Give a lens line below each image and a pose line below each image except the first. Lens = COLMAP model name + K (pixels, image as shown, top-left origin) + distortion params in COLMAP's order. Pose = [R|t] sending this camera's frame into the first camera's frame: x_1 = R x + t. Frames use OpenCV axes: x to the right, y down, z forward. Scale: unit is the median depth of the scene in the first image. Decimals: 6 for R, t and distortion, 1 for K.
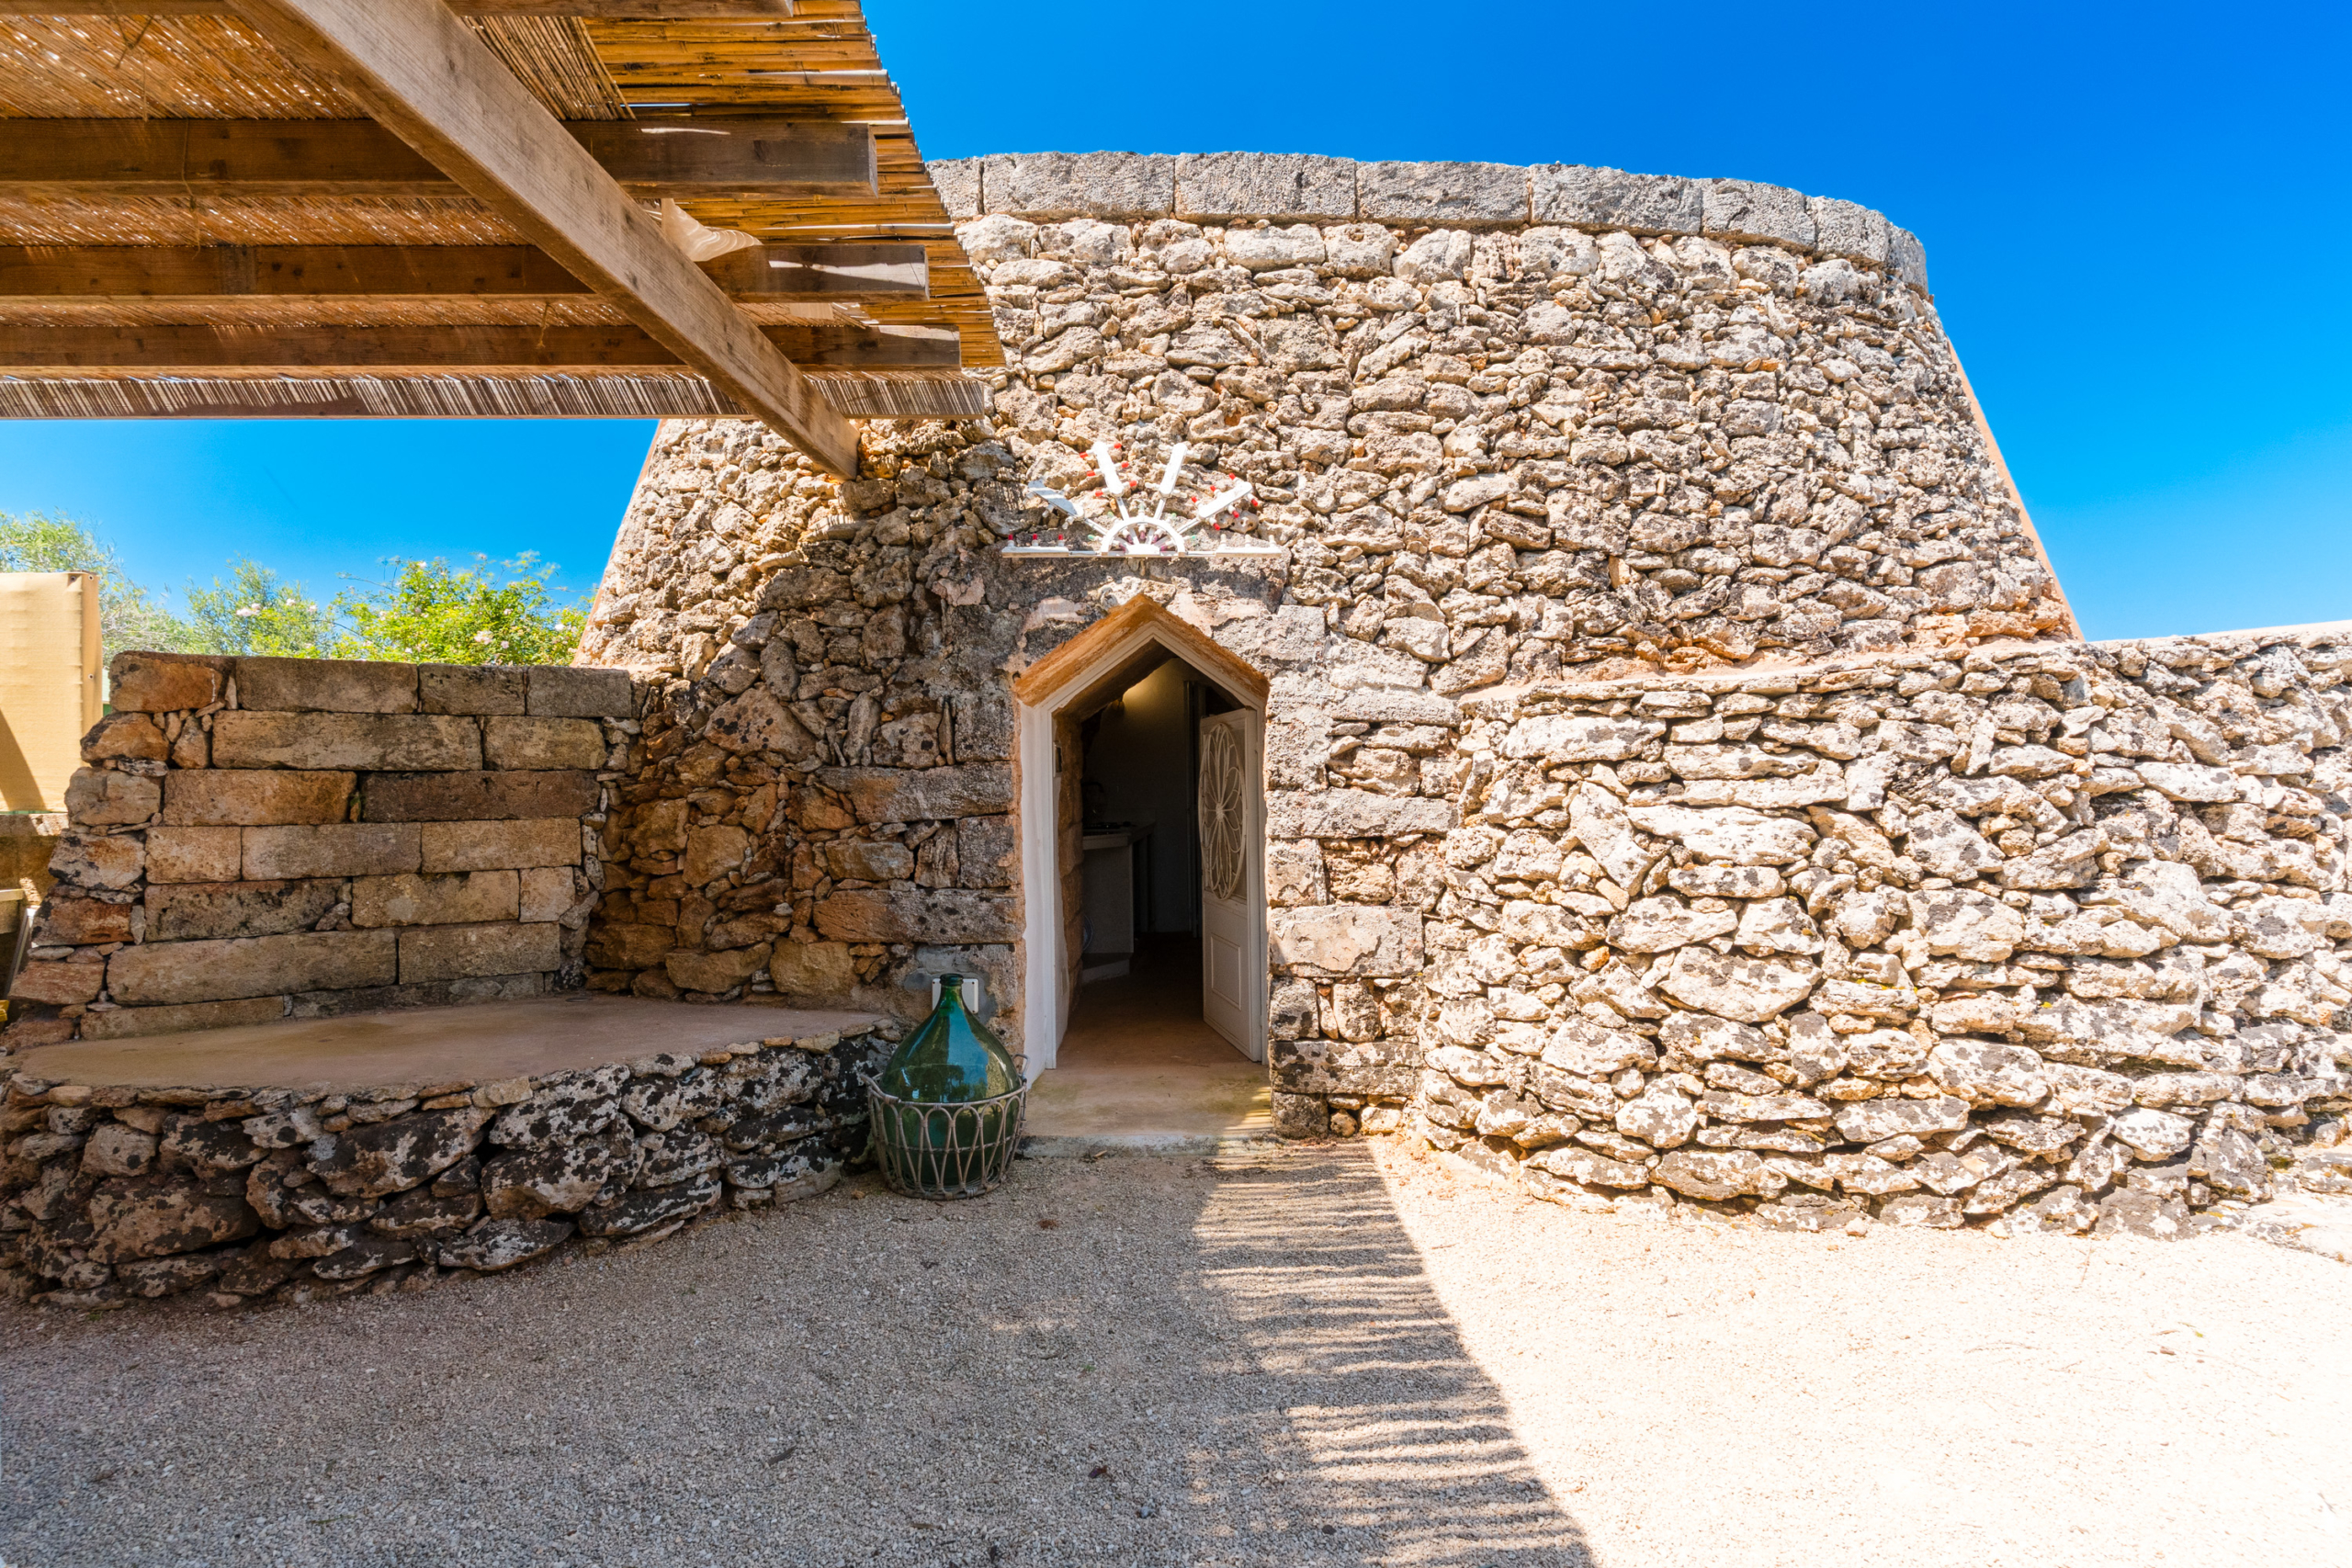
lens RADIAL K [[1141.9, 0, 1195.0], [0, 1141.9, 737.1], [0, 0, 1]] dist [-0.003486, -0.000503]
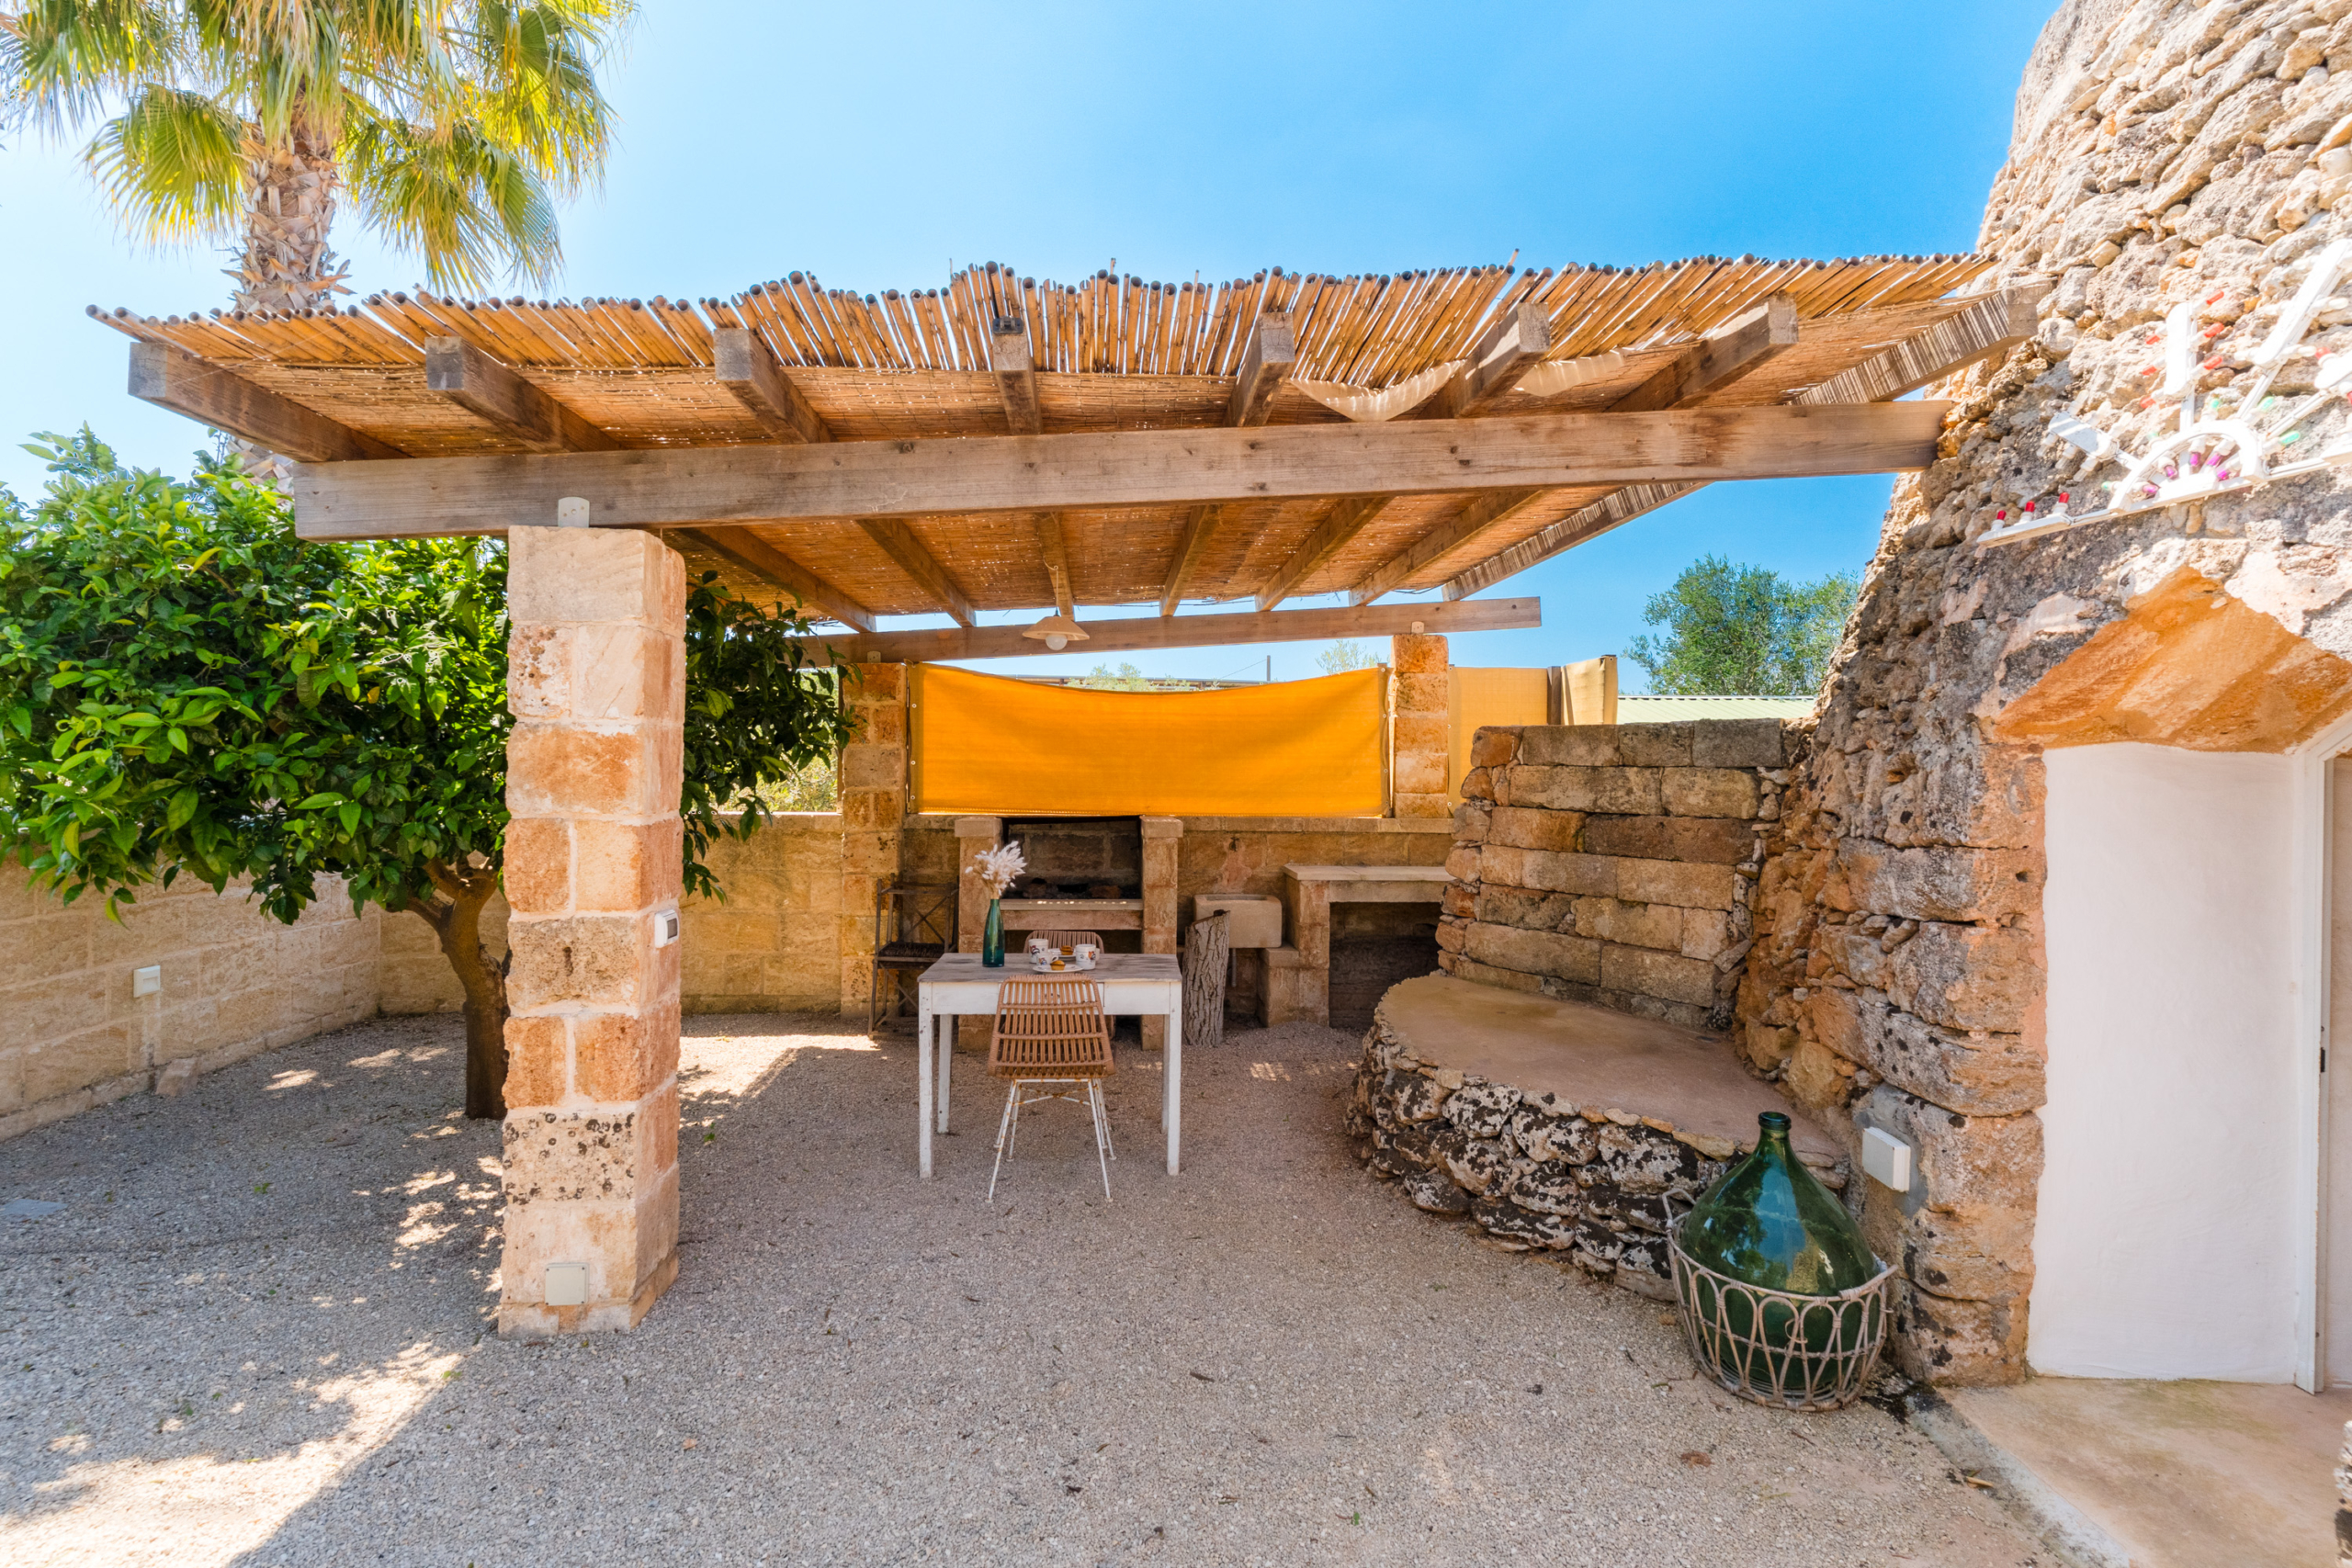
lens RADIAL K [[1141.9, 0, 1195.0], [0, 1141.9, 737.1], [0, 0, 1]] dist [-0.003486, -0.000503]
pose [[0.027607, -0.009238, -0.999576, 0.505308], [0.024914, 0.999653, -0.008550, -0.051380], [0.999308, -0.024667, 0.027827, 0.514814]]
